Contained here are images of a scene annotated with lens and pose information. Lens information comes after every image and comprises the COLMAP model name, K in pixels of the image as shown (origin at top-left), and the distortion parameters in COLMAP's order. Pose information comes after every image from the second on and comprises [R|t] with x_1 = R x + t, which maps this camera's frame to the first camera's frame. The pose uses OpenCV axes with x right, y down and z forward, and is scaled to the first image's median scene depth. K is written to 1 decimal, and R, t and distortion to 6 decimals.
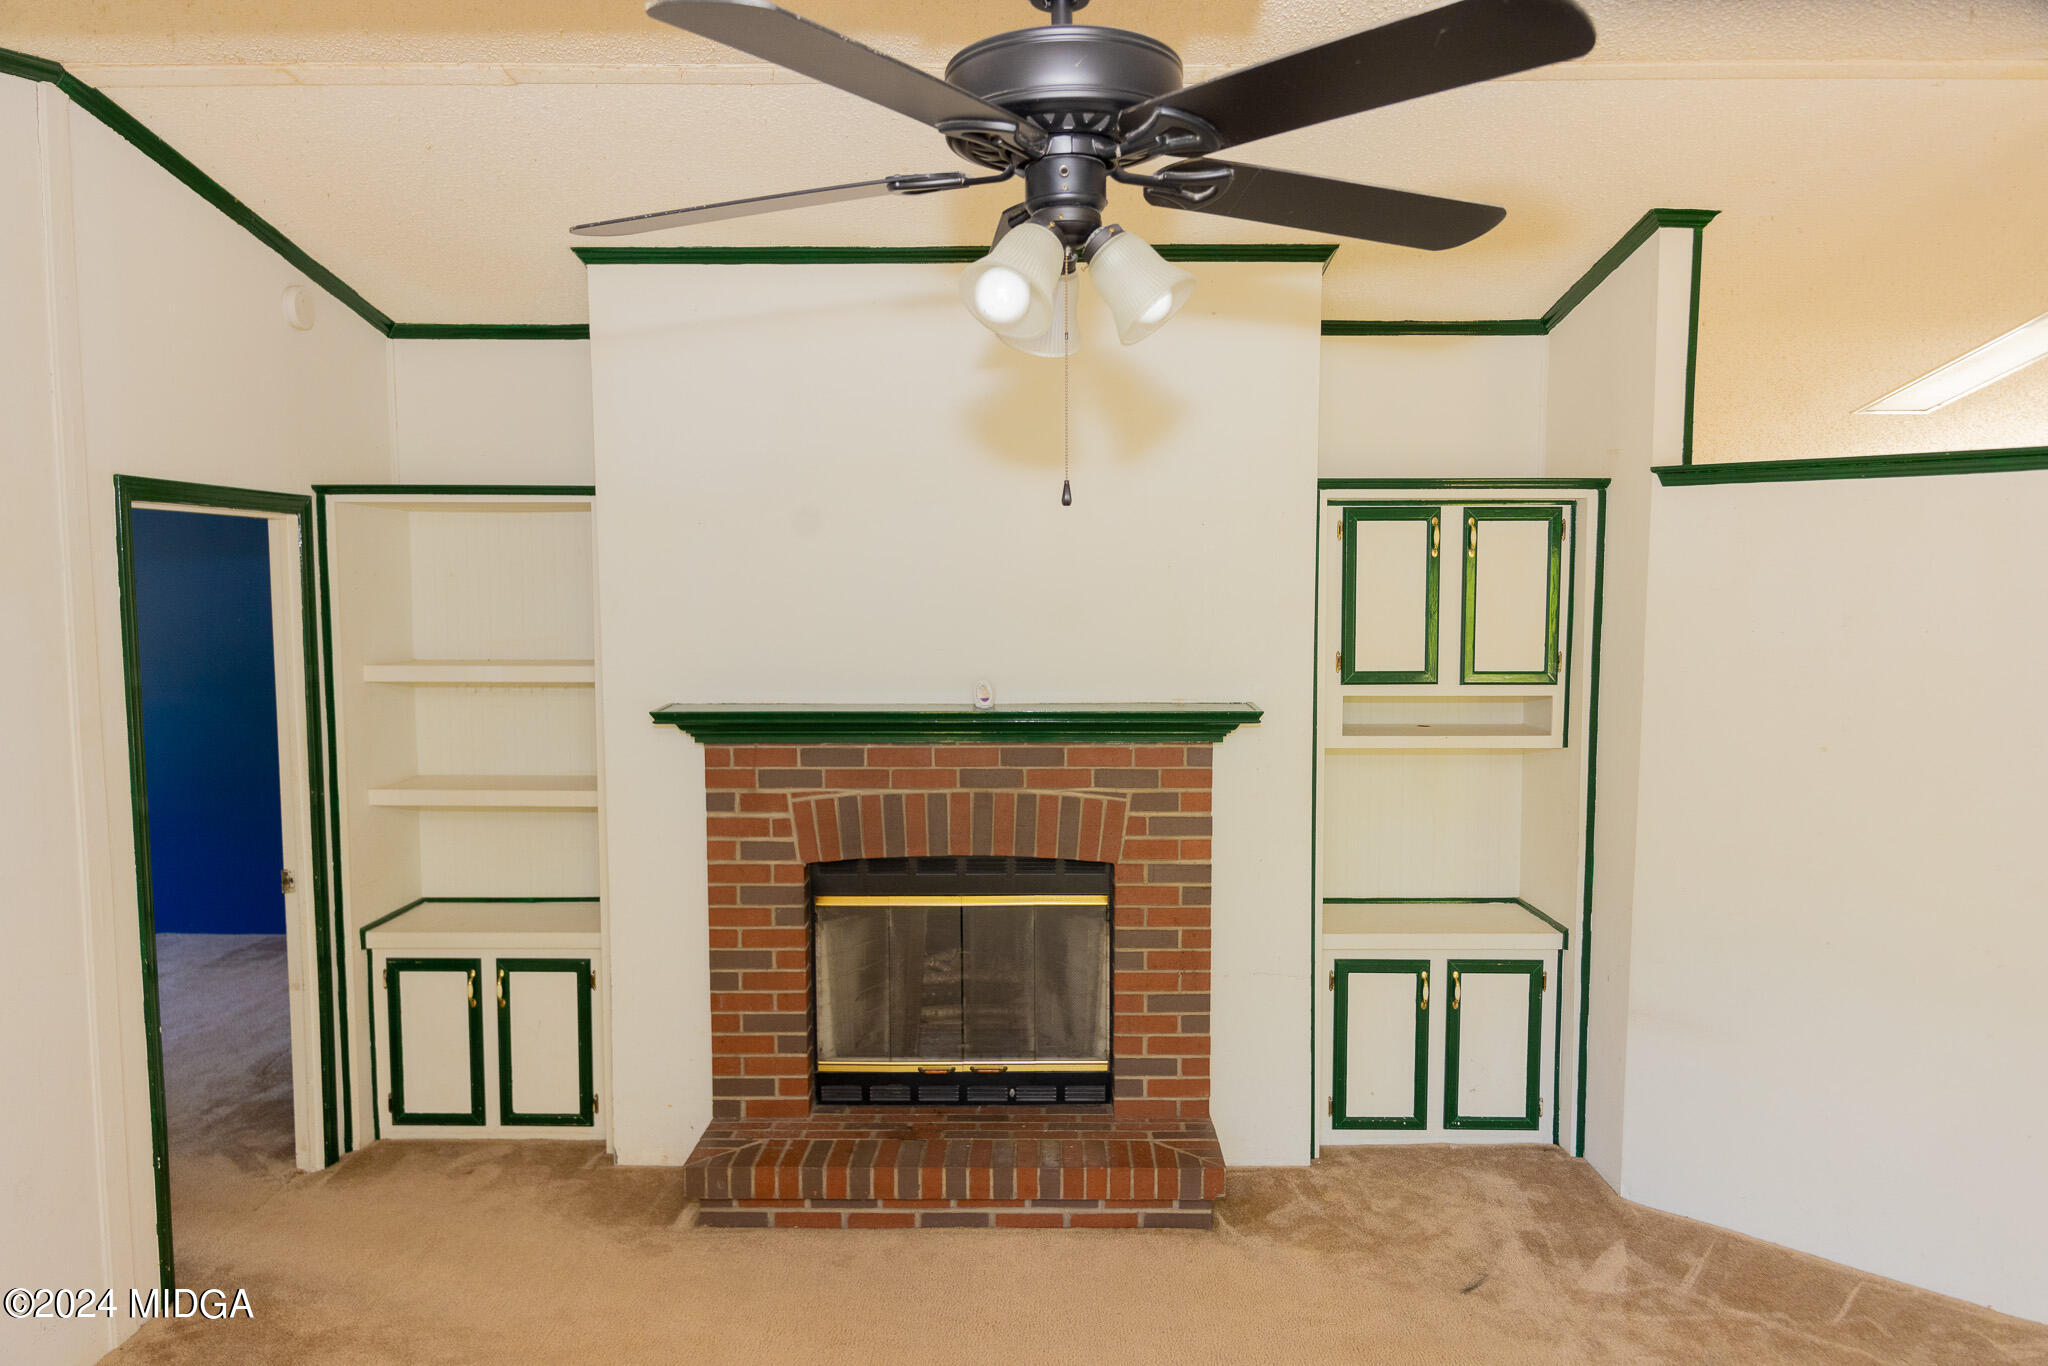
lens RADIAL K [[1384.3, 0, 1025.6], [0, 1384.3, 691.8], [0, 0, 1]] dist [0.001187, -0.004413]
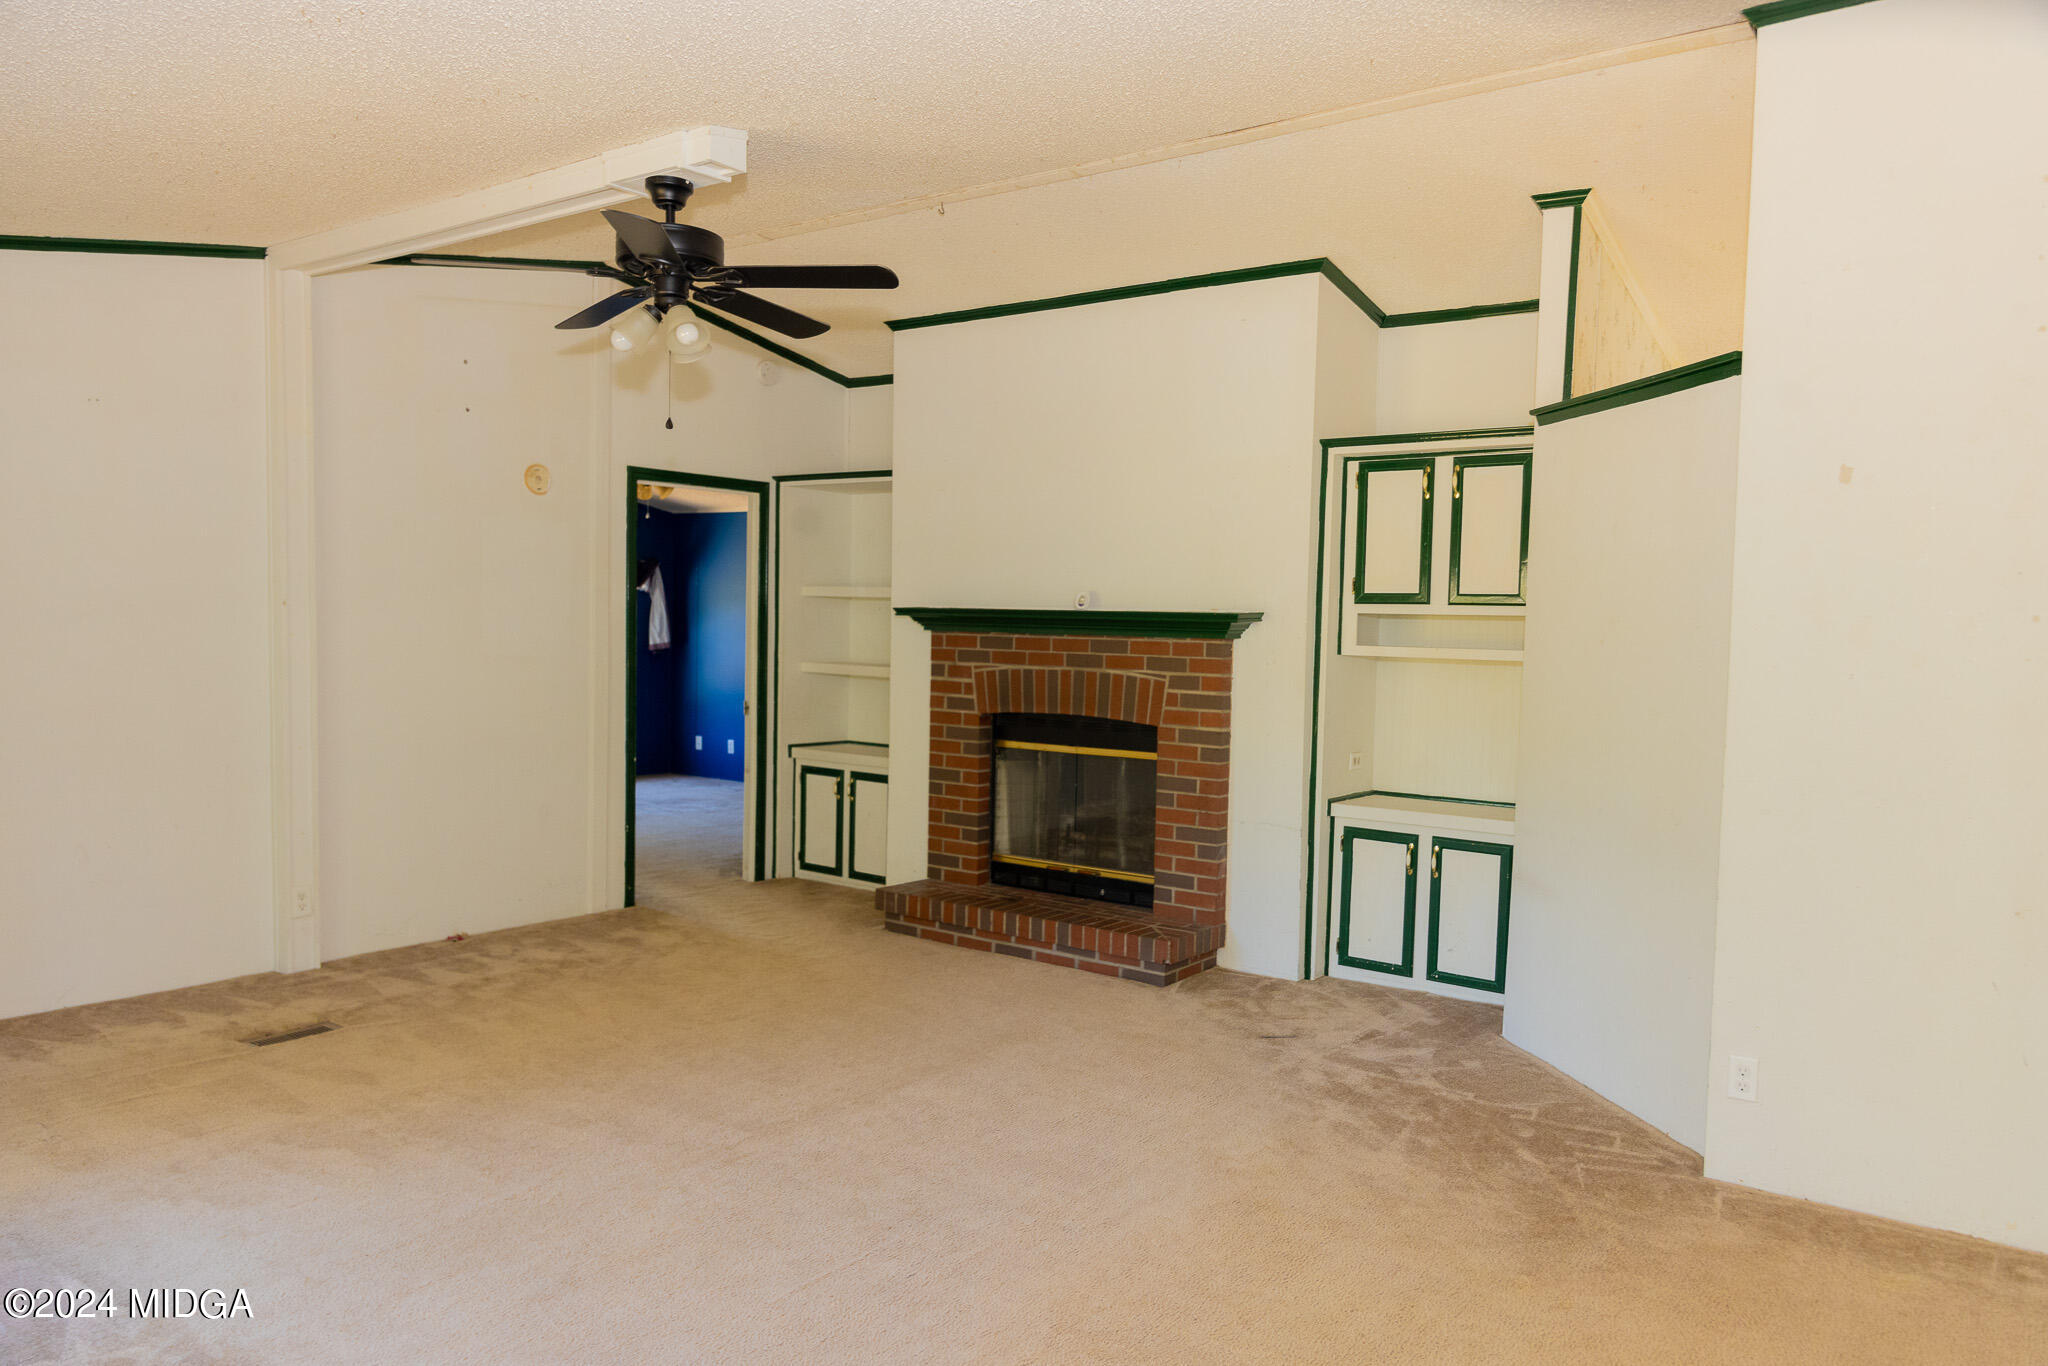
lens RADIAL K [[1384.3, 0, 1025.6], [0, 1384.3, 691.8], [0, 0, 1]] dist [0.001187, -0.004413]
pose [[0.810668, 0.050348, -0.583338, 0.755667], [-0.069569, 0.997521, -0.010584, 0.113153], [0.581359, 0.049162, 0.812161, -0.190895]]
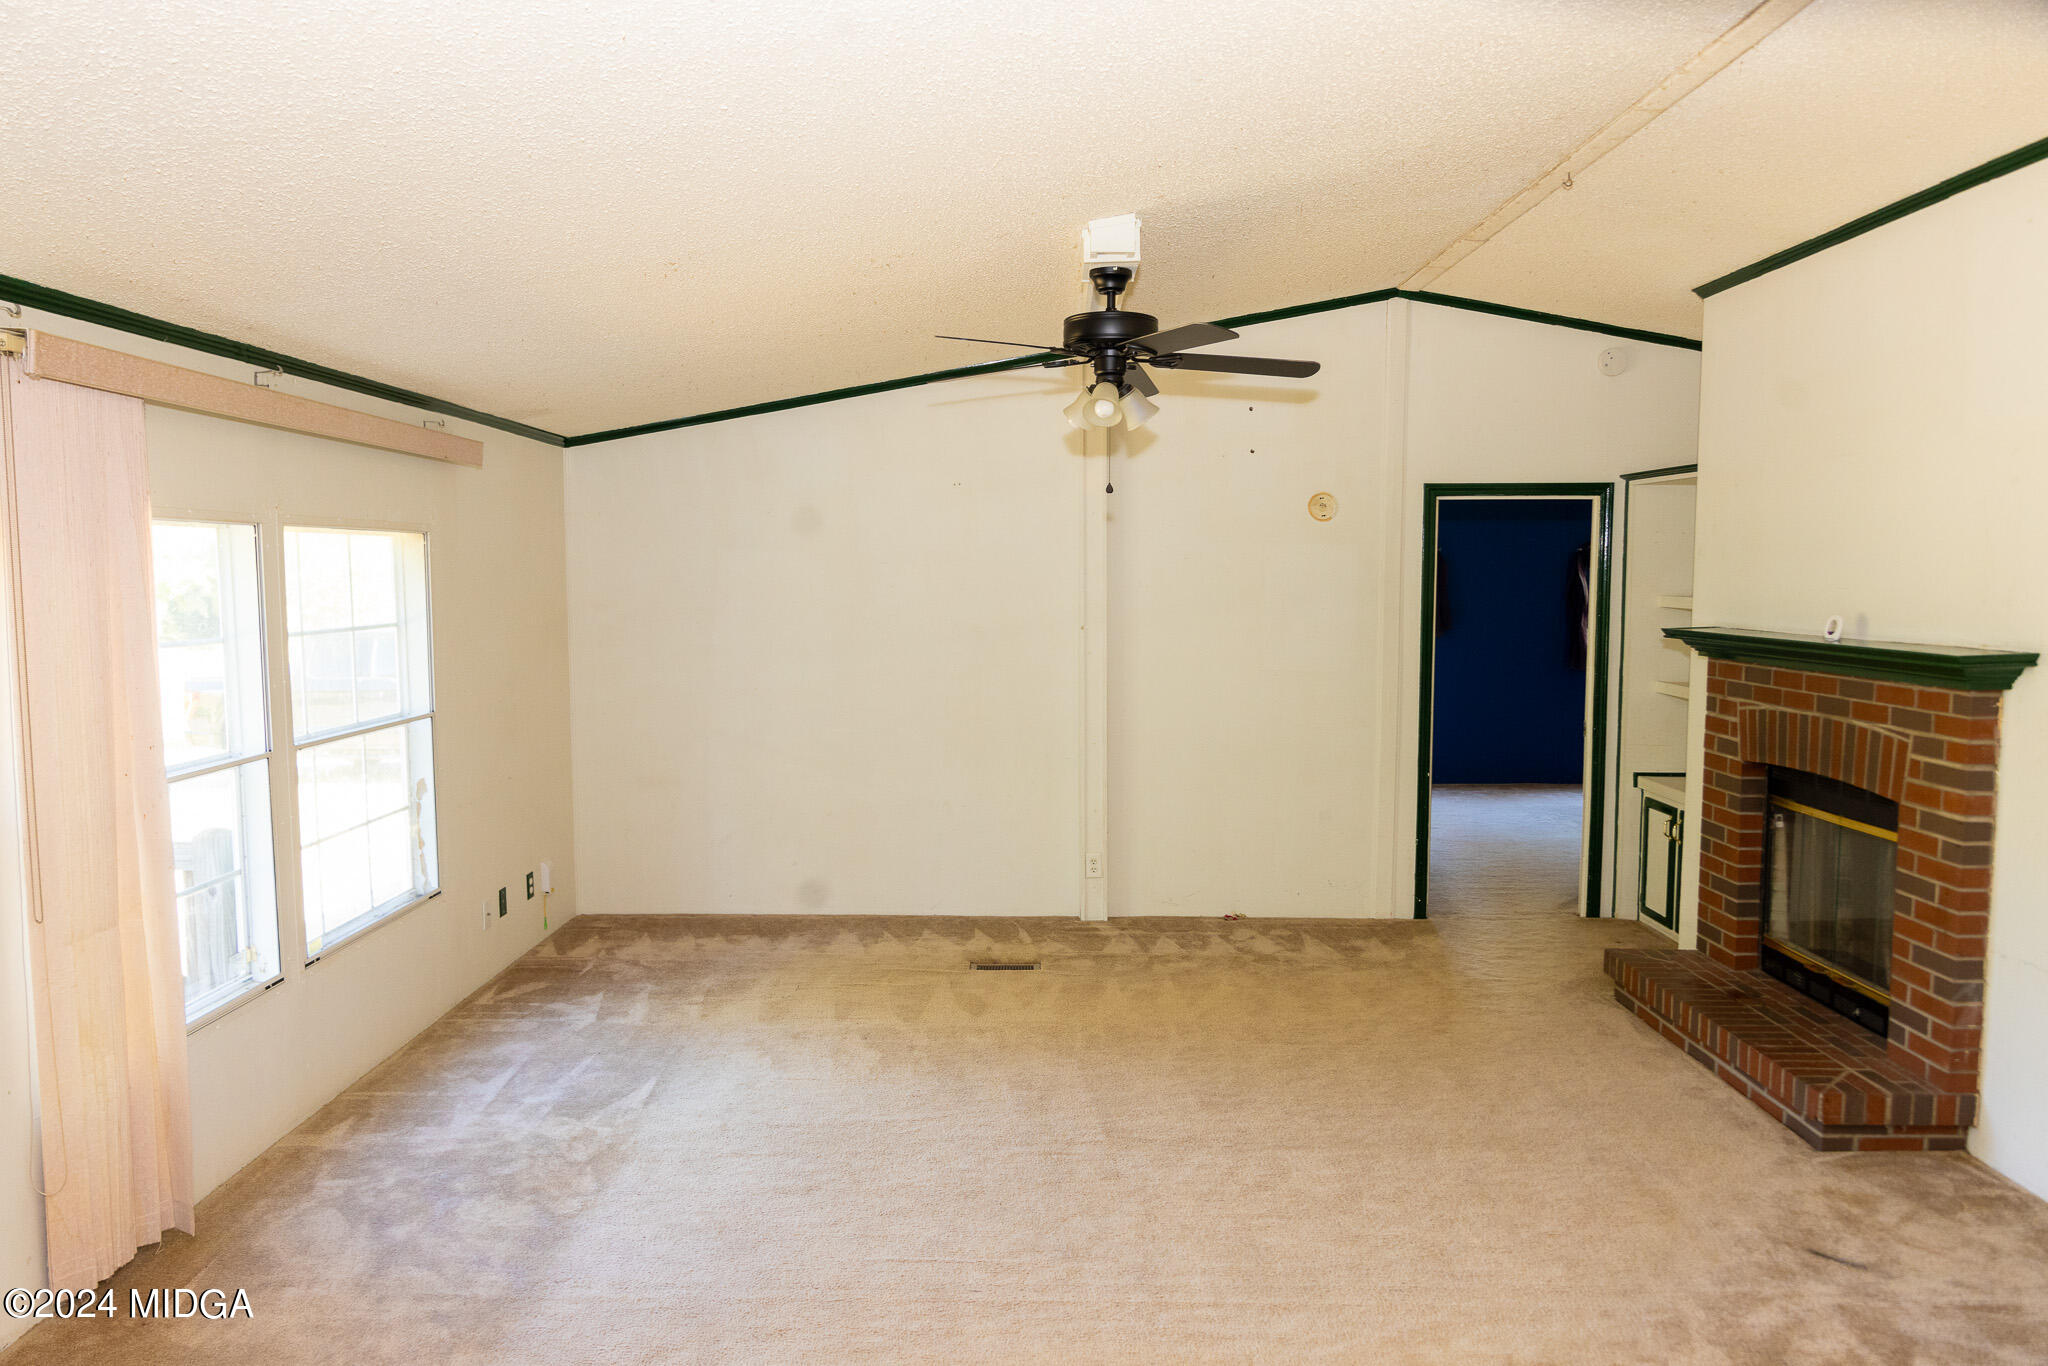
lens RADIAL K [[1384.3, 0, 1025.6], [0, 1384.3, 691.8], [0, 0, 1]] dist [0.001187, -0.004413]
pose [[0.000629, 0.089939, -0.995947, 1.052808], [-0.077552, 0.992952, 0.089620, 0.003055], [0.996988, 0.077181, 0.007600, 0.355687]]
